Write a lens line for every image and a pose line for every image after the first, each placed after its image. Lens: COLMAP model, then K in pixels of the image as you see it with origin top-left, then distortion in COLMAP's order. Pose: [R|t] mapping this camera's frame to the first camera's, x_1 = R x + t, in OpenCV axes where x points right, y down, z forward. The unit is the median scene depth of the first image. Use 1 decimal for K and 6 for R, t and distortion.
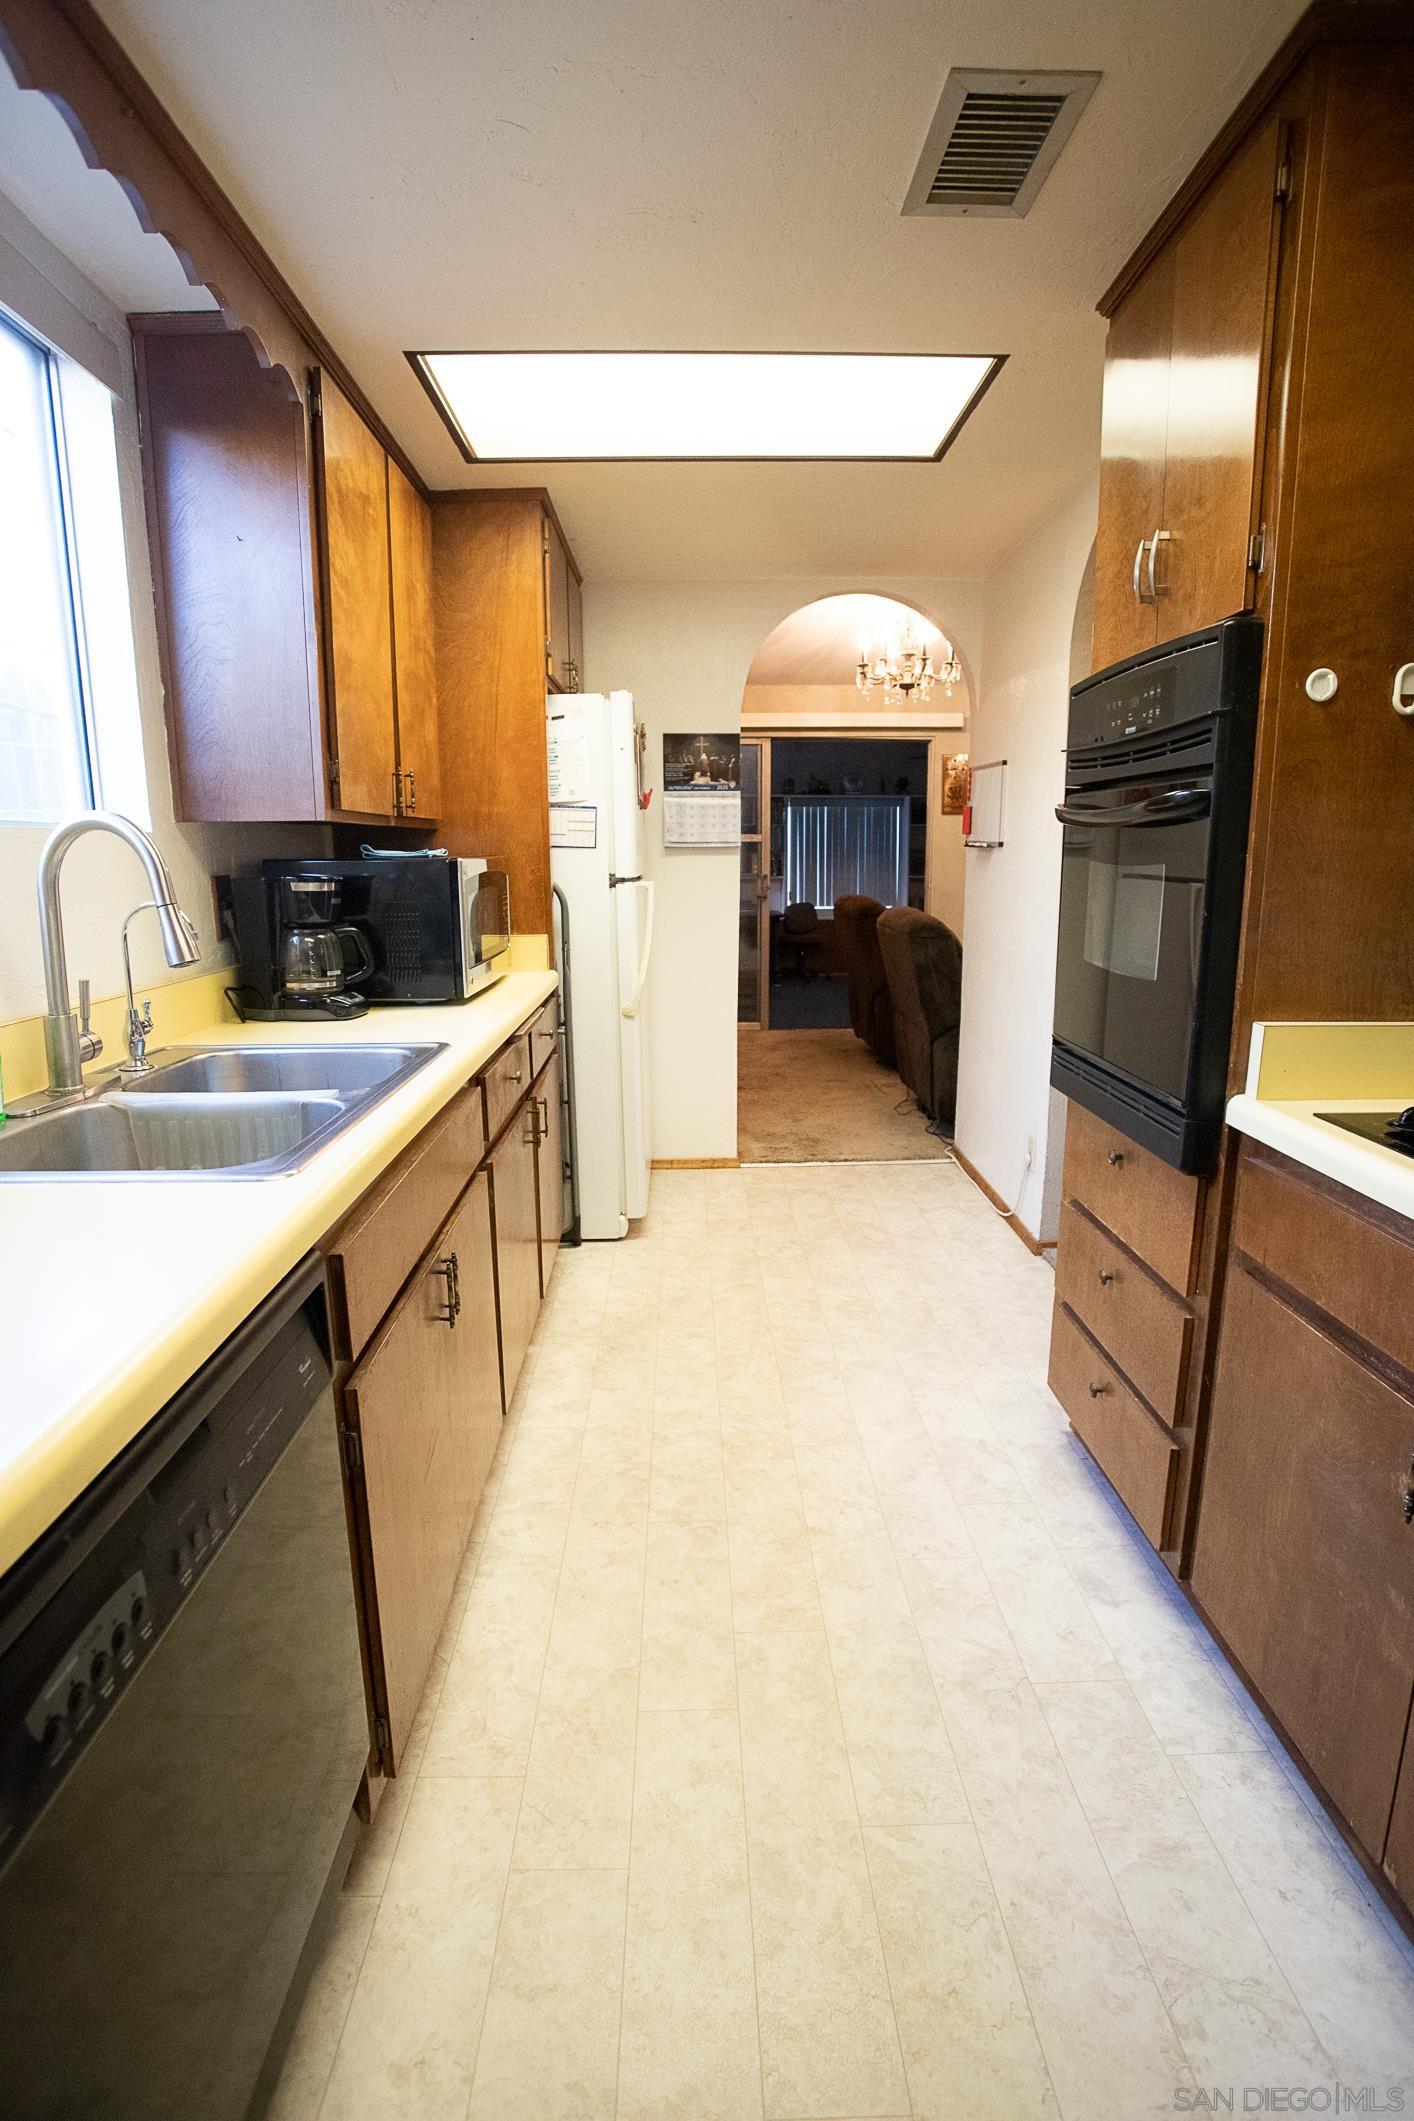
lens RADIAL K [[1015.3, 0, 710.2], [0, 1015.3, 1047.1], [0, 0, 1]] dist [-0.017513, 0.008376]
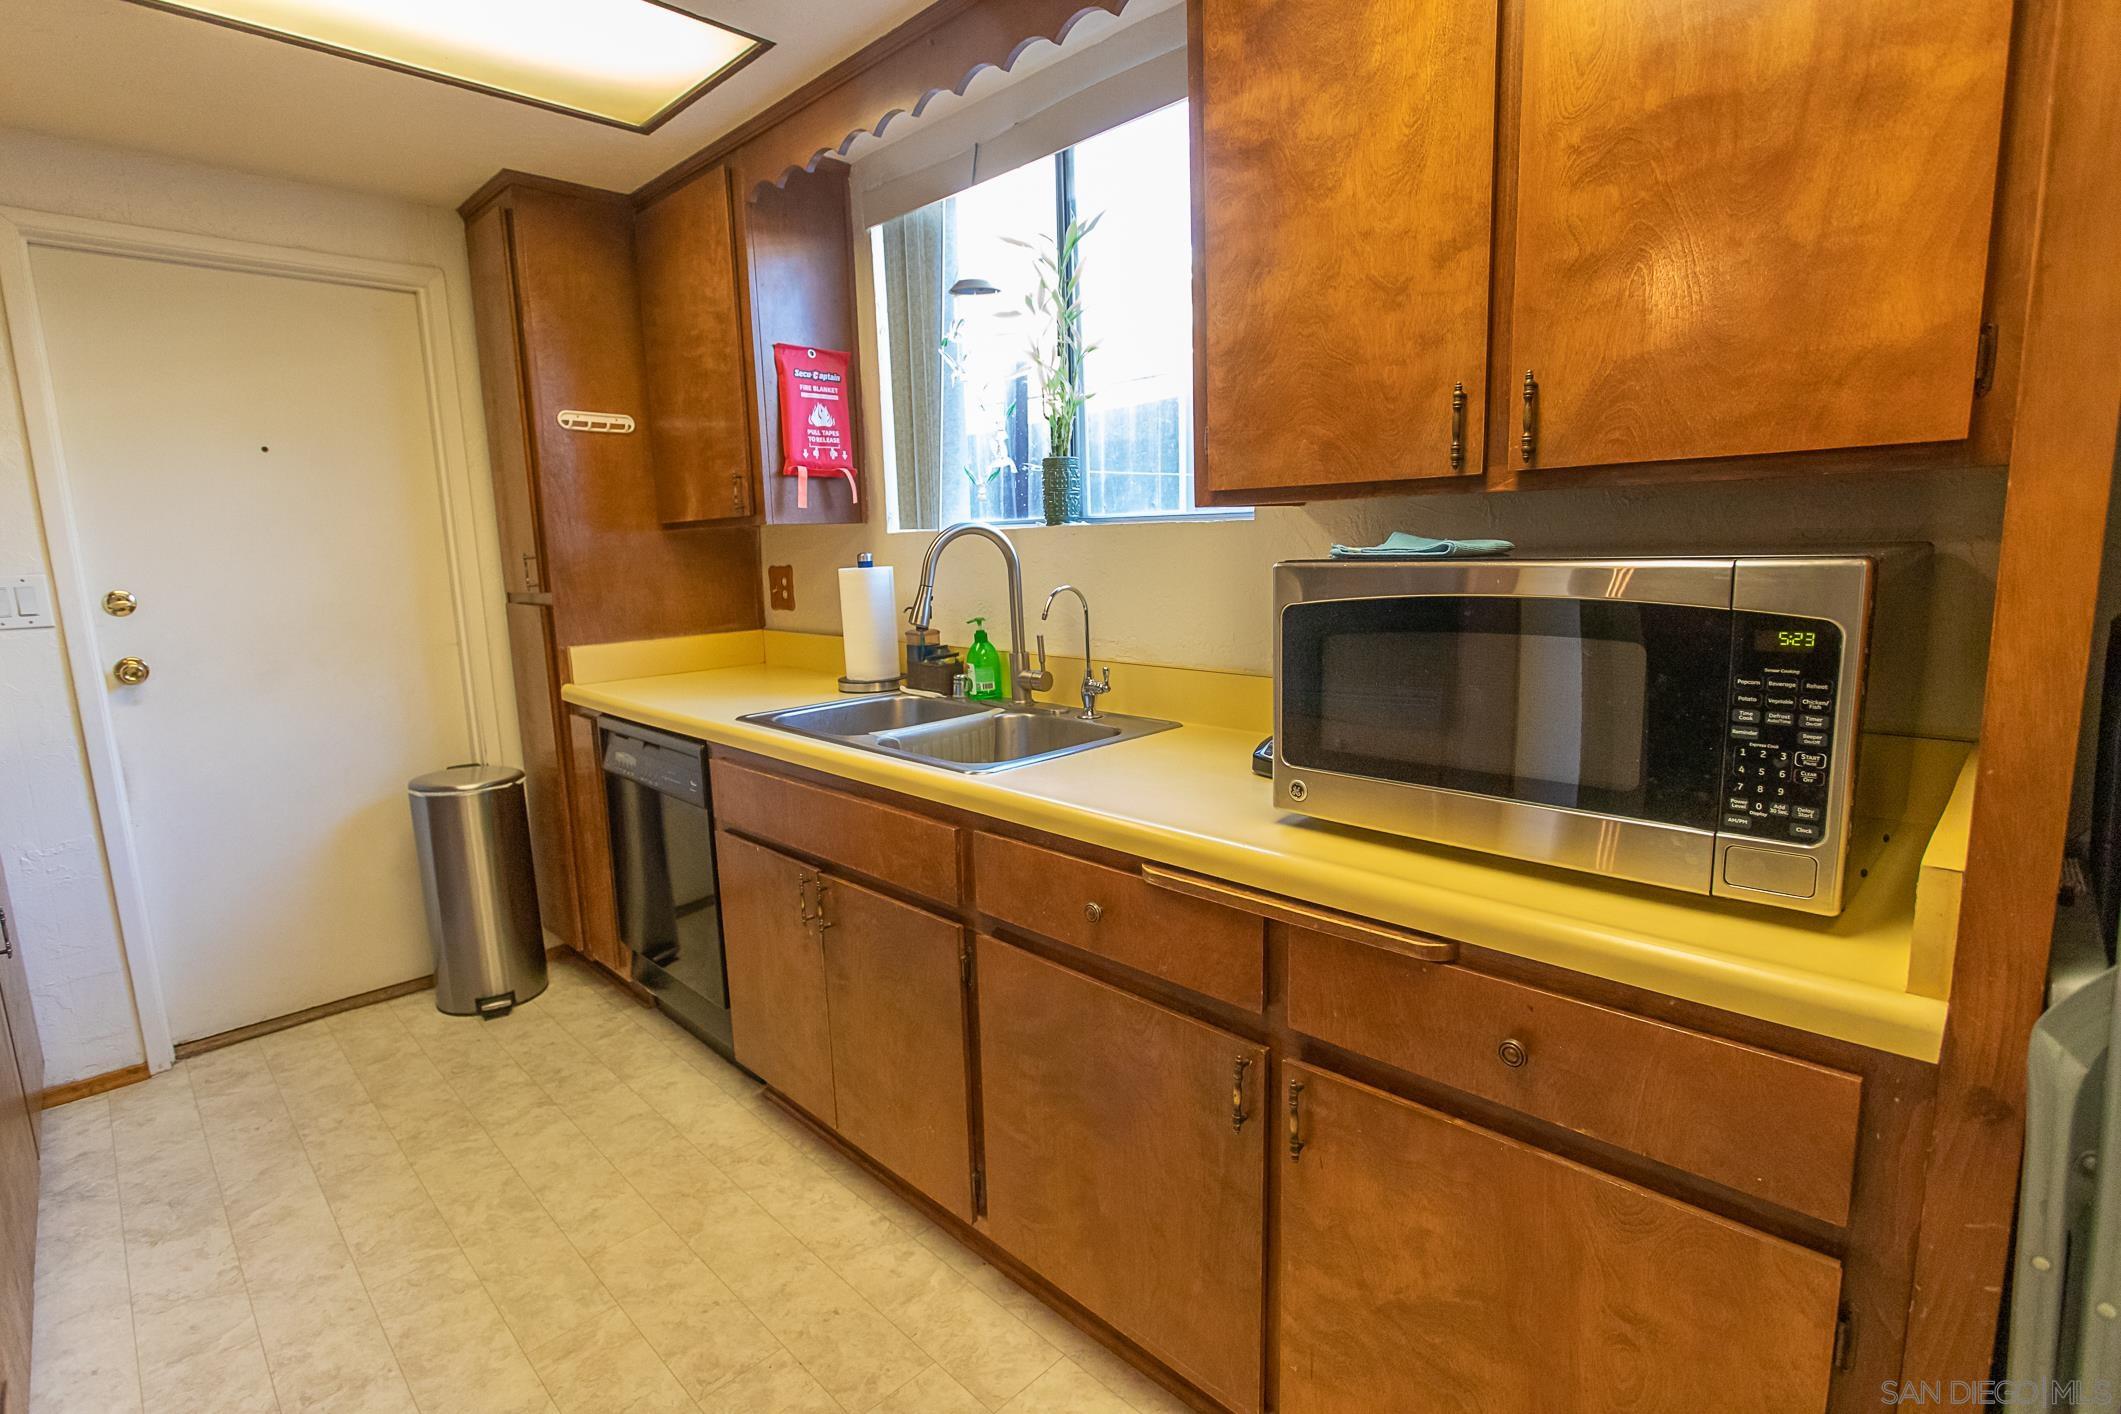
lens RADIAL K [[1015.3, 0, 1061.1], [0, 1015.3, 704.7], [0, 0, 1]] dist [-0.017513, 0.008376]
pose [[-0.719955, 0.133665, -0.681027, 0.315726], [-0.108652, 0.947470, 0.300823, -0.367676], [0.685463, 0.290574, -0.667614, 1.797413]]
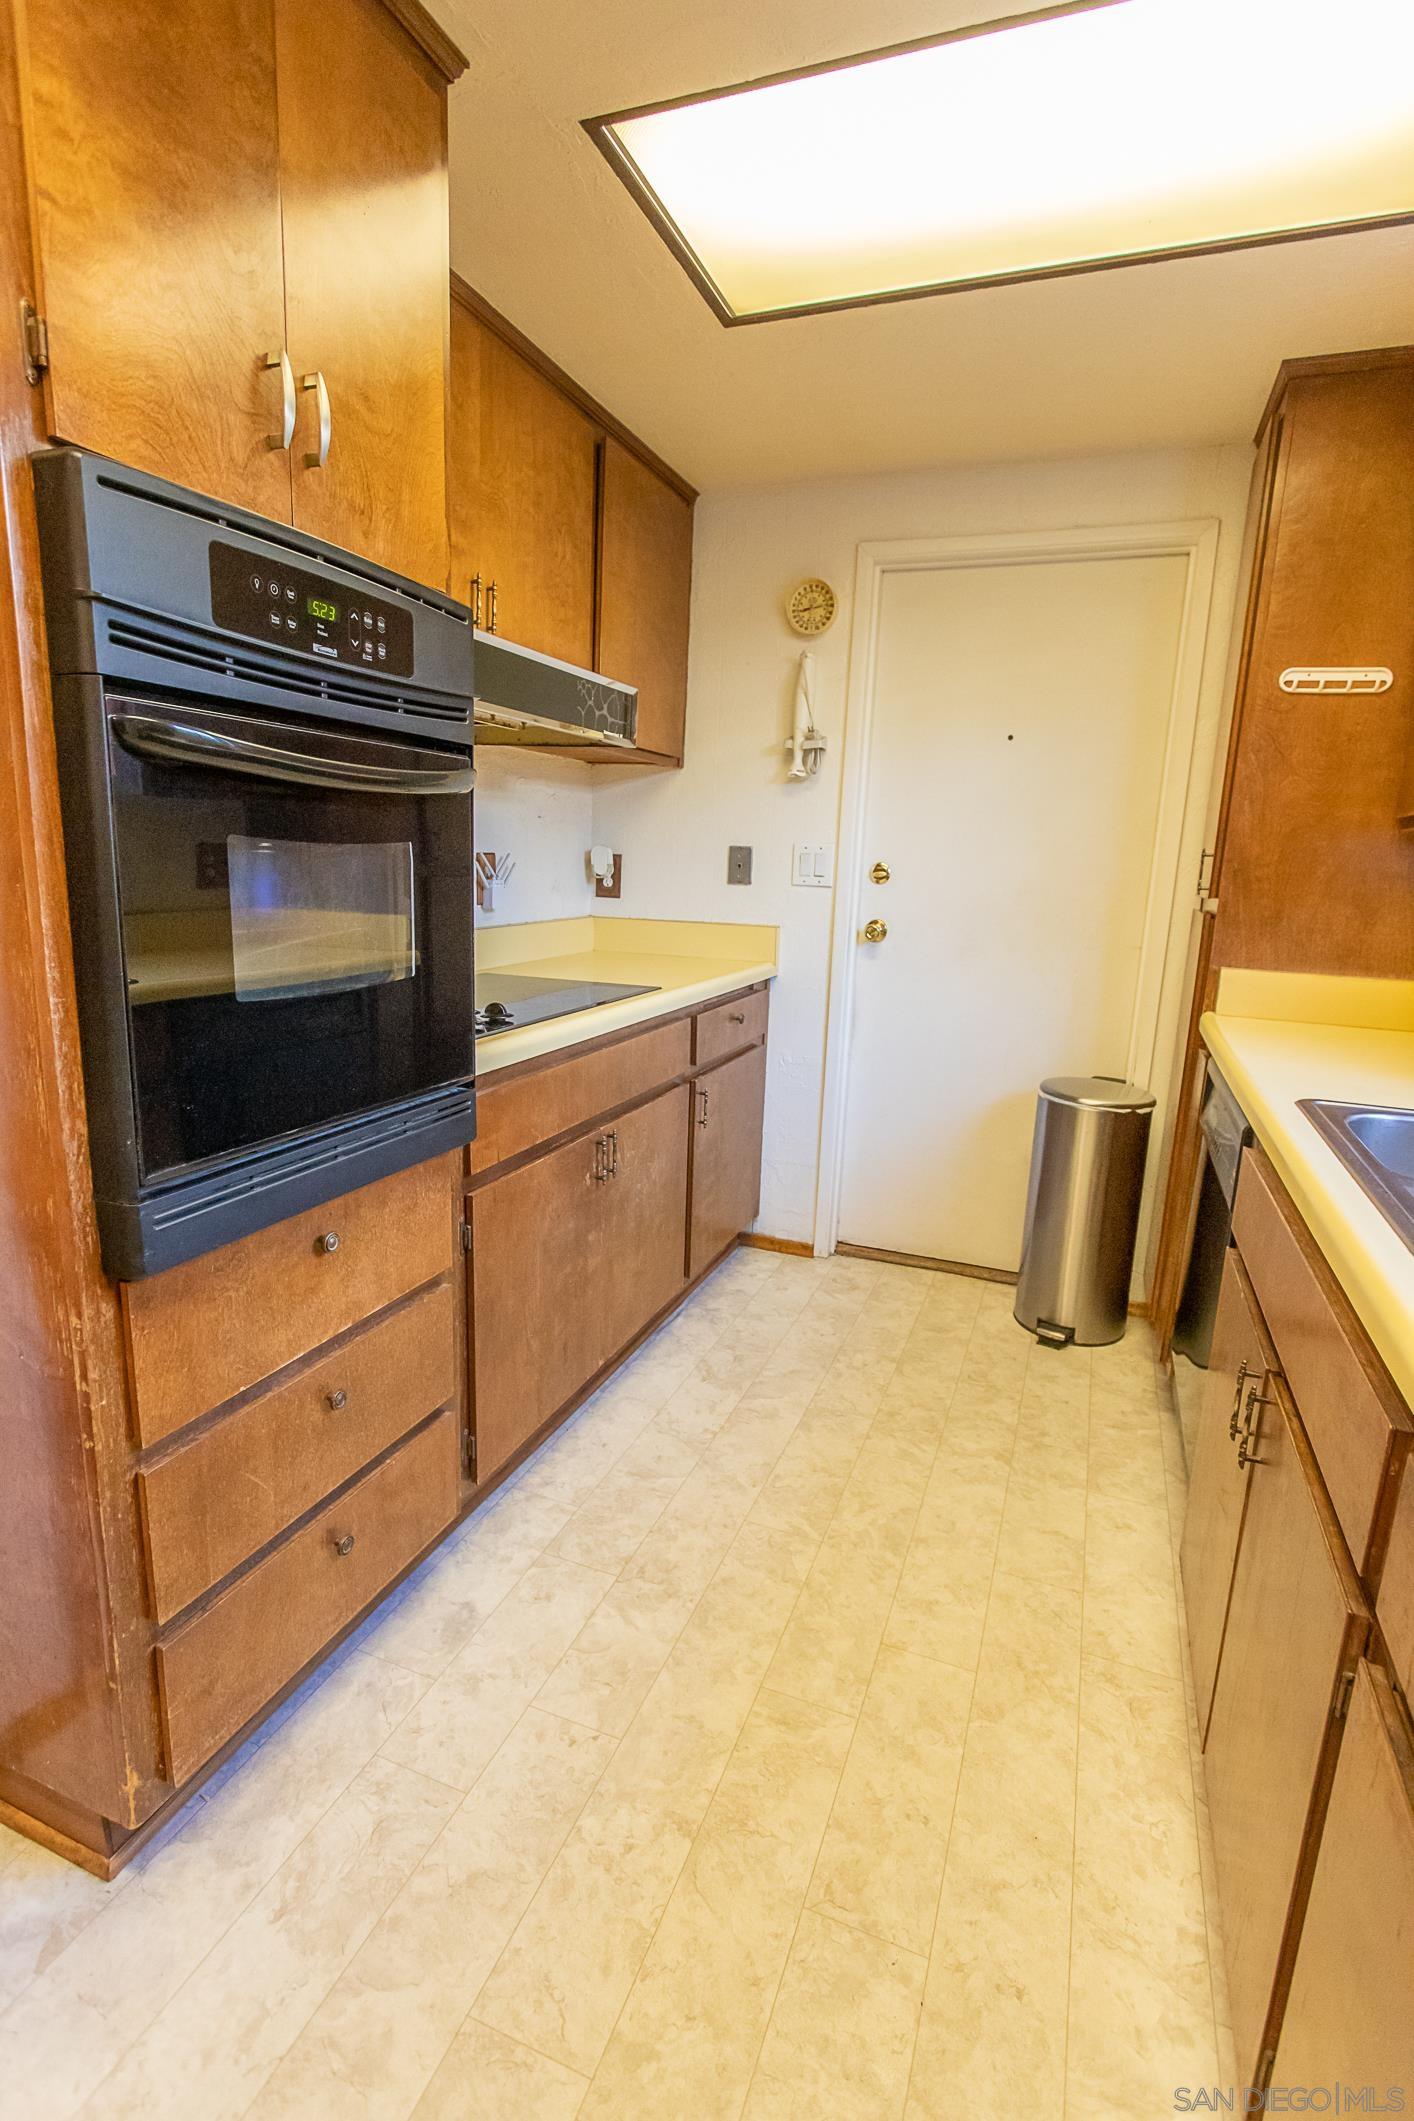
lens RADIAL K [[1015.3, 0, 715.0], [0, 1015.3, 1060.7], [0, 0, 1]] dist [-0.017513, 0.008376]
pose [[-0.923238, -0.108990, 0.368447, -0.121763], [0.040450, 0.926026, 0.375285, -0.290274], [-0.382094, 0.361381, -0.850534, 1.563547]]
